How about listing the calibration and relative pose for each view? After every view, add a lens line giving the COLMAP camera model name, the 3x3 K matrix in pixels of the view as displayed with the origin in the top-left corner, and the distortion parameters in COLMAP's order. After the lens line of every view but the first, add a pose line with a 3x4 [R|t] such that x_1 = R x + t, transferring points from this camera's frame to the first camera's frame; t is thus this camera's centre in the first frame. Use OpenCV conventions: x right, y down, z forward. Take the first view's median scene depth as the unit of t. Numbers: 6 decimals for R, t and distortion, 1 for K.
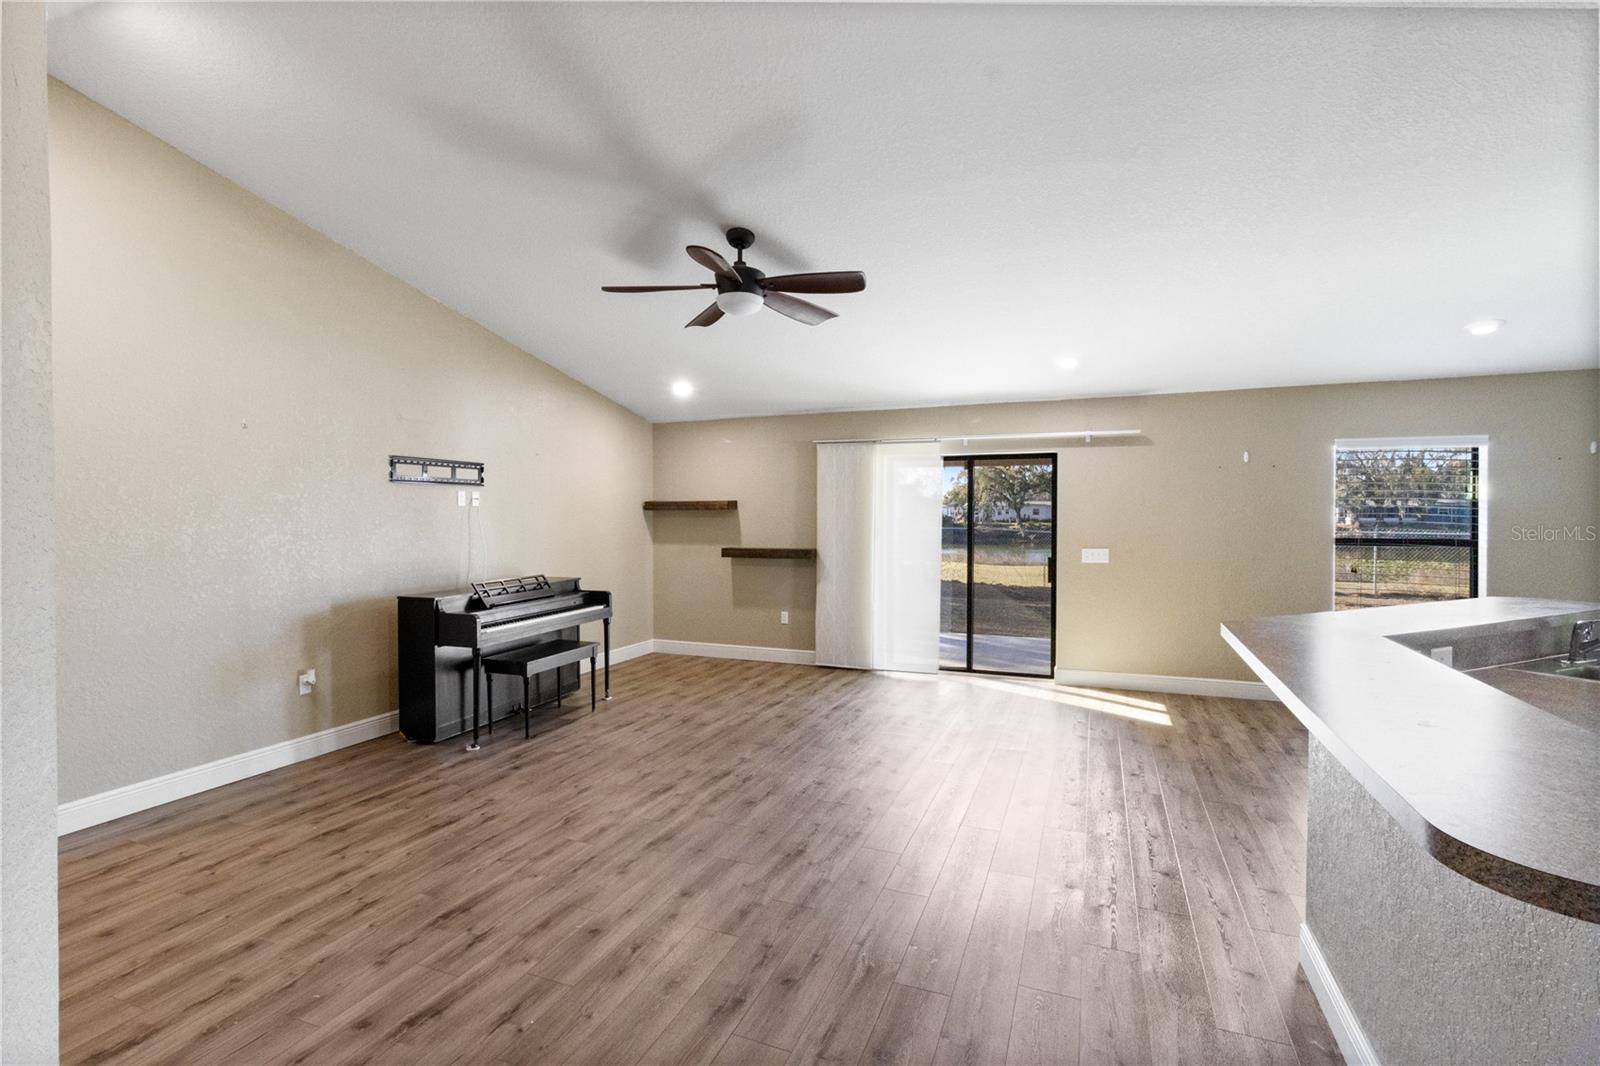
lens RADIAL K [[743.3, 0, 797.7], [0, 743.3, 515.4], [0, 0, 1]] dist [0.003709, 0.000308]
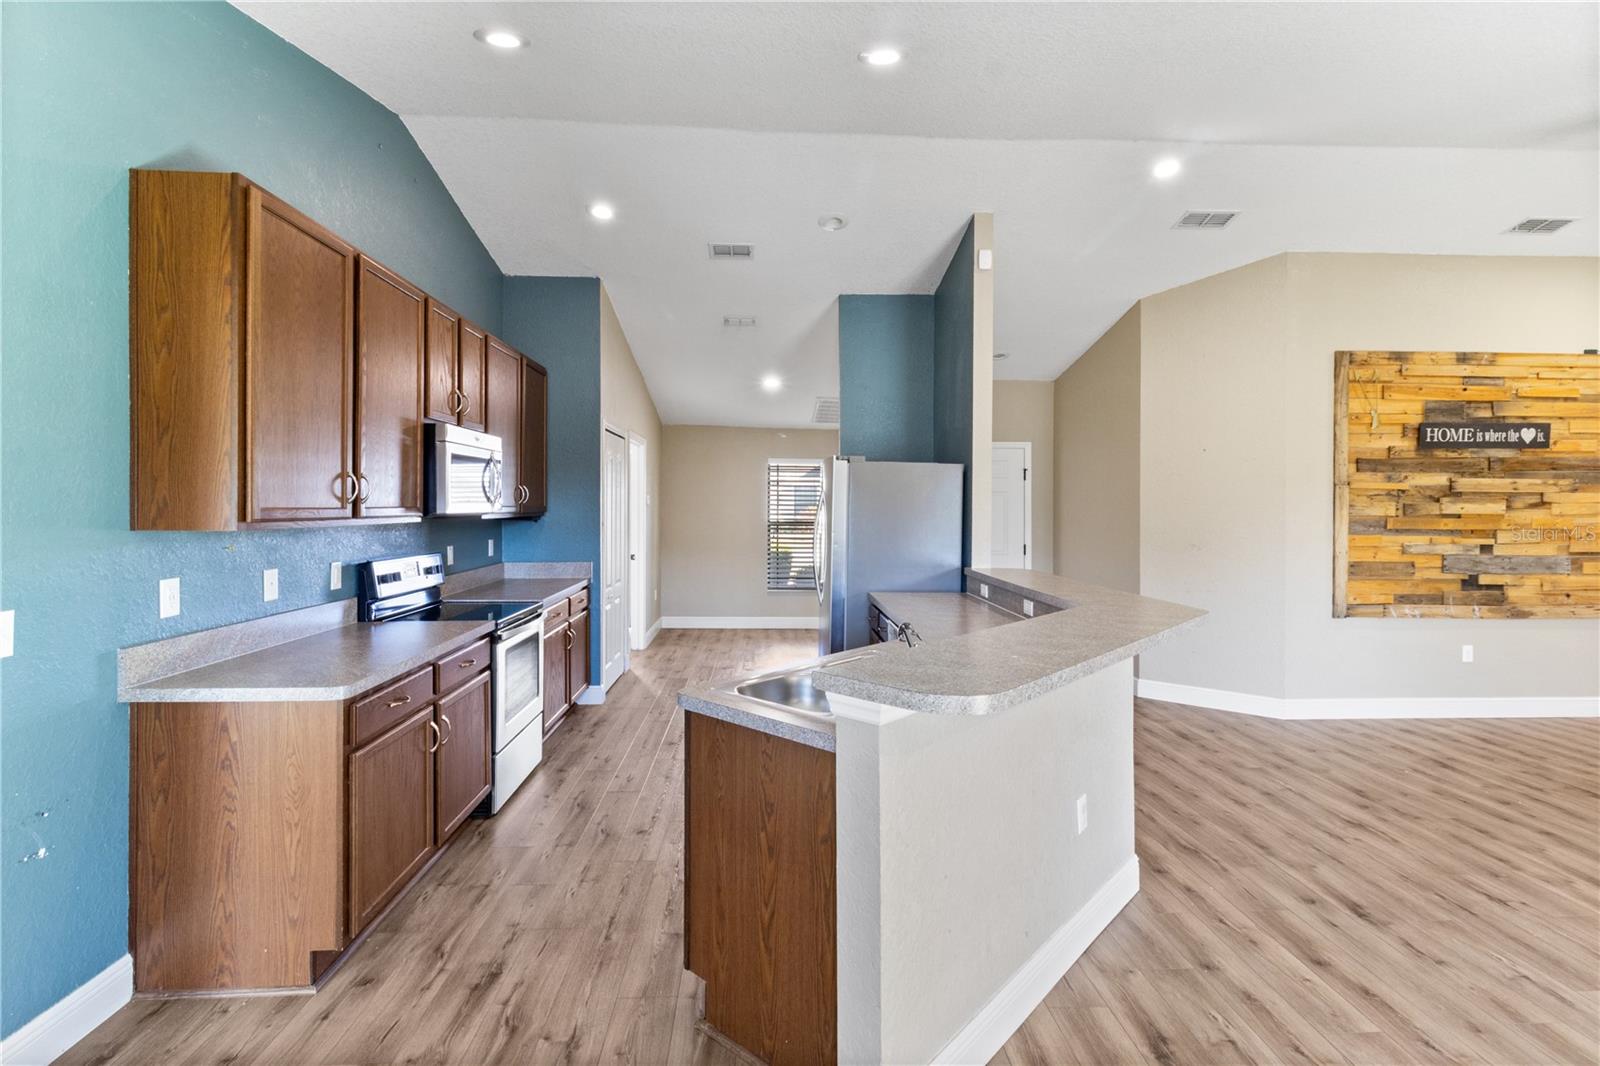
lens RADIAL K [[745.1, 0, 798.7], [0, 745.1, 511.4], [0, 0, 1]] dist [0.001685, 0.000874]
pose [[-0.909222, 0.002224, -0.416307, 0.798125], [-0.002682, 0.999934, 0.011202, -0.005502], [0.416304, 0.011301, -0.909155, 0.889761]]
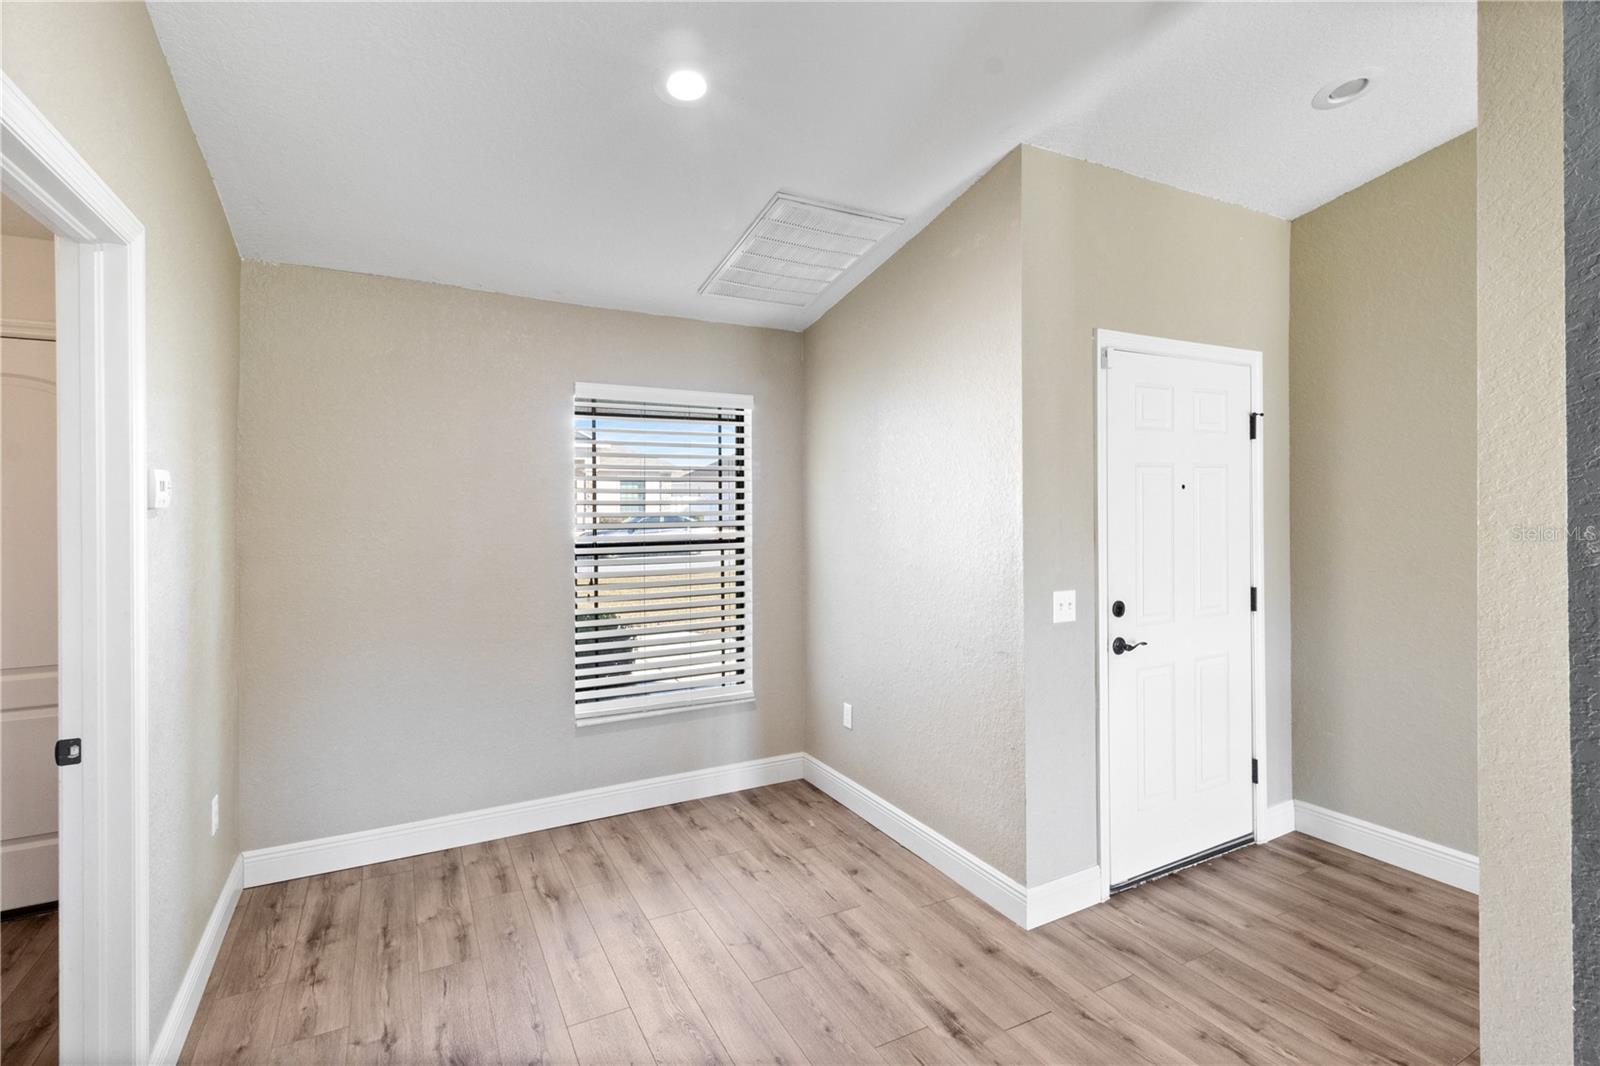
lens RADIAL K [[752.2, 0, 796.7], [0, 752.2, 501.4], [0, 0, 1]] dist [0.003763, 0.000418]
pose [[-0.644413, 0.005834, -0.764656, 0.520931], [0.004119, 0.999983, 0.004159, -0.002839], [0.764667, -0.000469, -0.644426, -0.160462]]
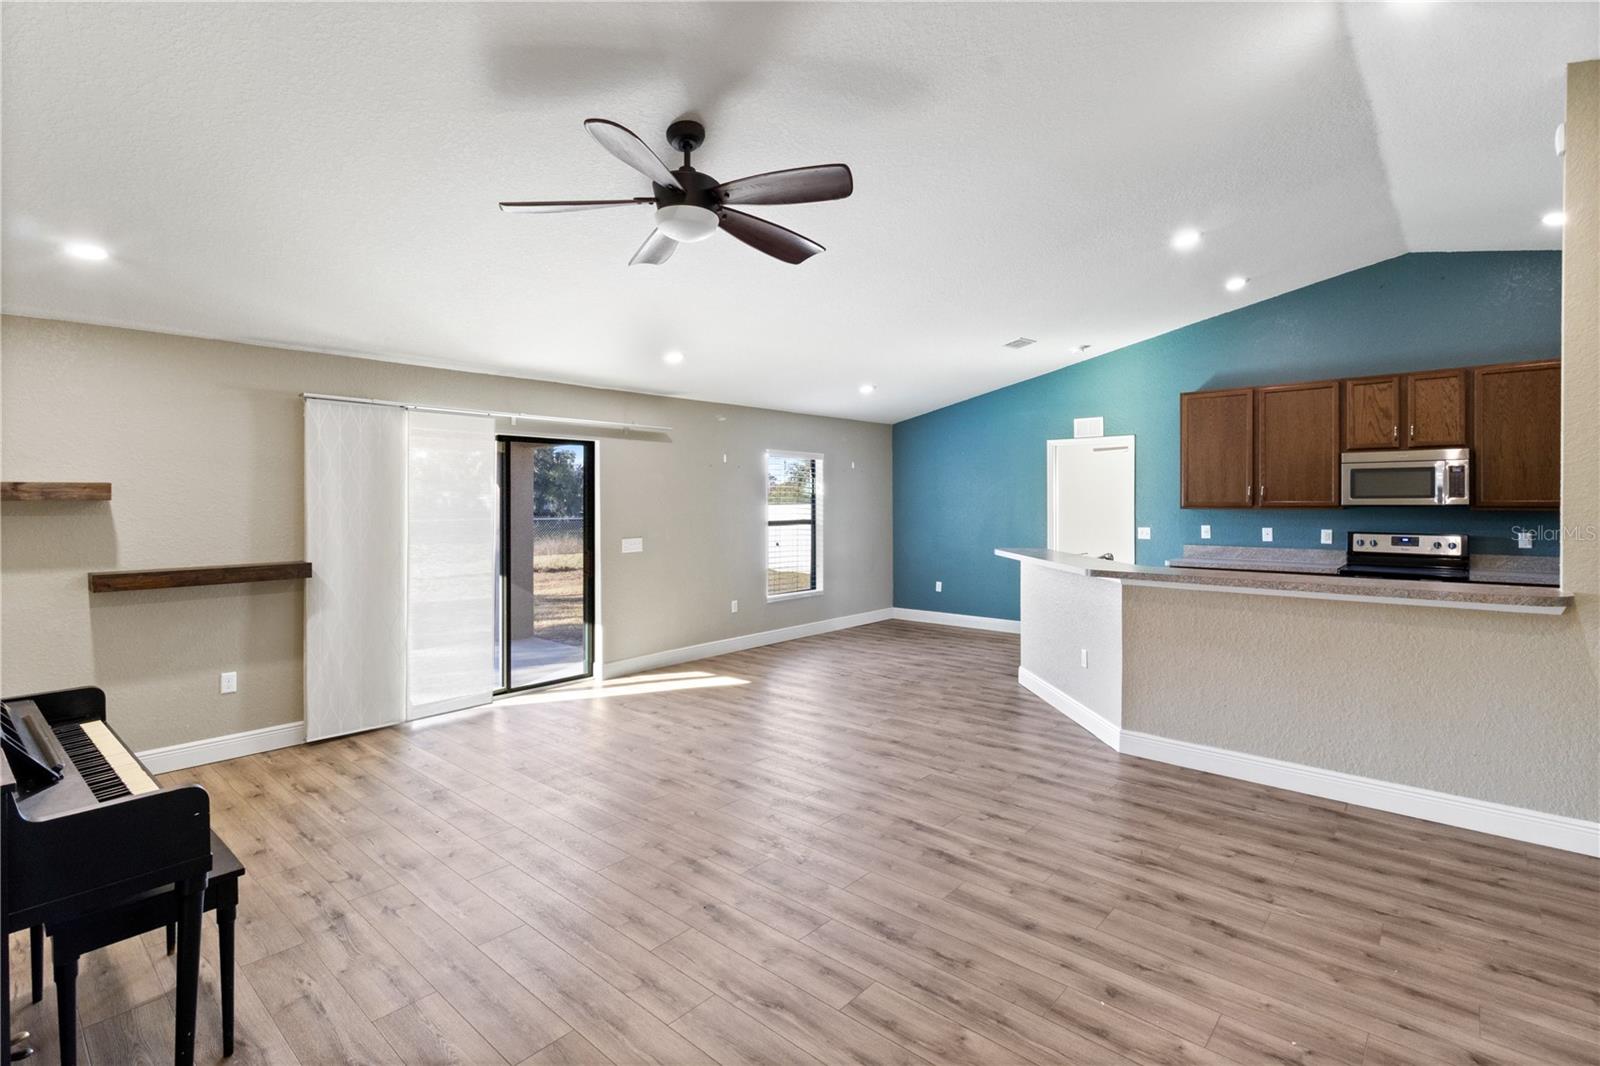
lens RADIAL K [[749.9, 0, 797.6], [0, 749.9, 506.1], [0, 0, 1]] dist [0.002526, -0.000313]
pose [[0.340216, -0.006716, 0.940323, -0.621386], [0.006198, 0.999969, 0.004900, -0.004434], [-0.940327, 0.004161, 0.340247, 0.537060]]
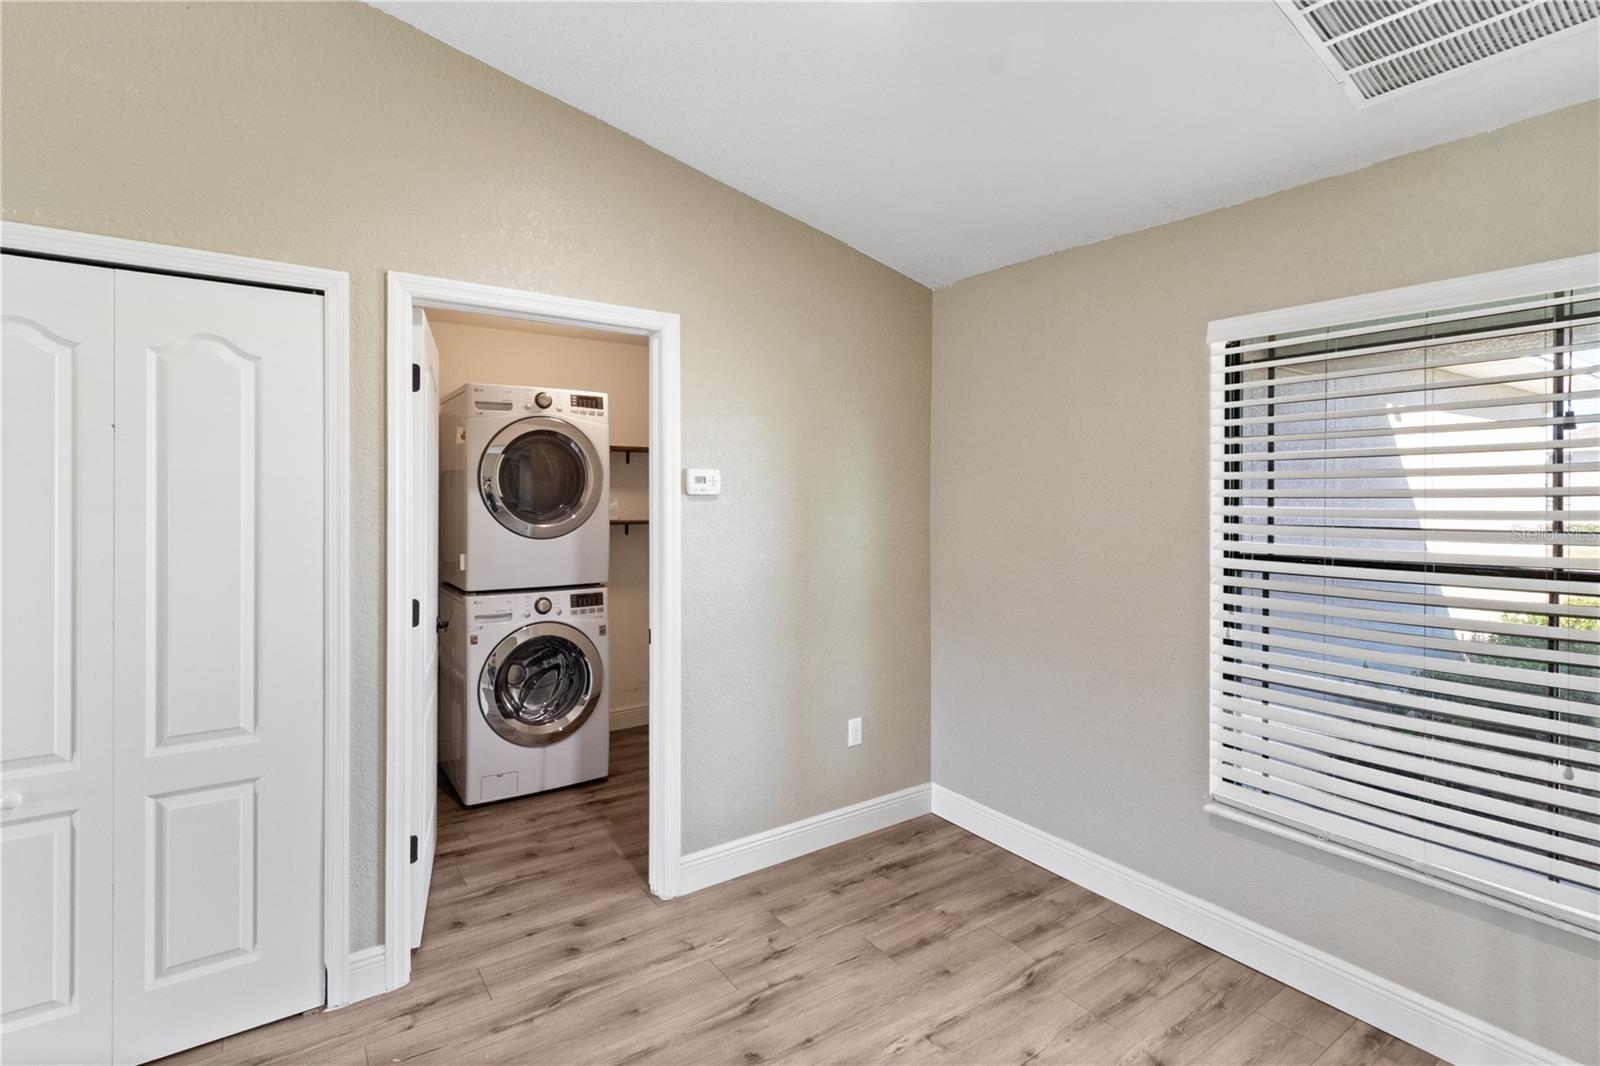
lens RADIAL K [[755.1, 0, 794.3], [0, 755.1, 510.4], [0, 0, 1]] dist [0.002771, 0.000224]
pose [[-0.832779, -0.006116, 0.553572, 0.074458], [0.005180, 0.999809, 0.018838, 0.000972], [-0.553581, 0.018556, -0.832588, -0.208981]]
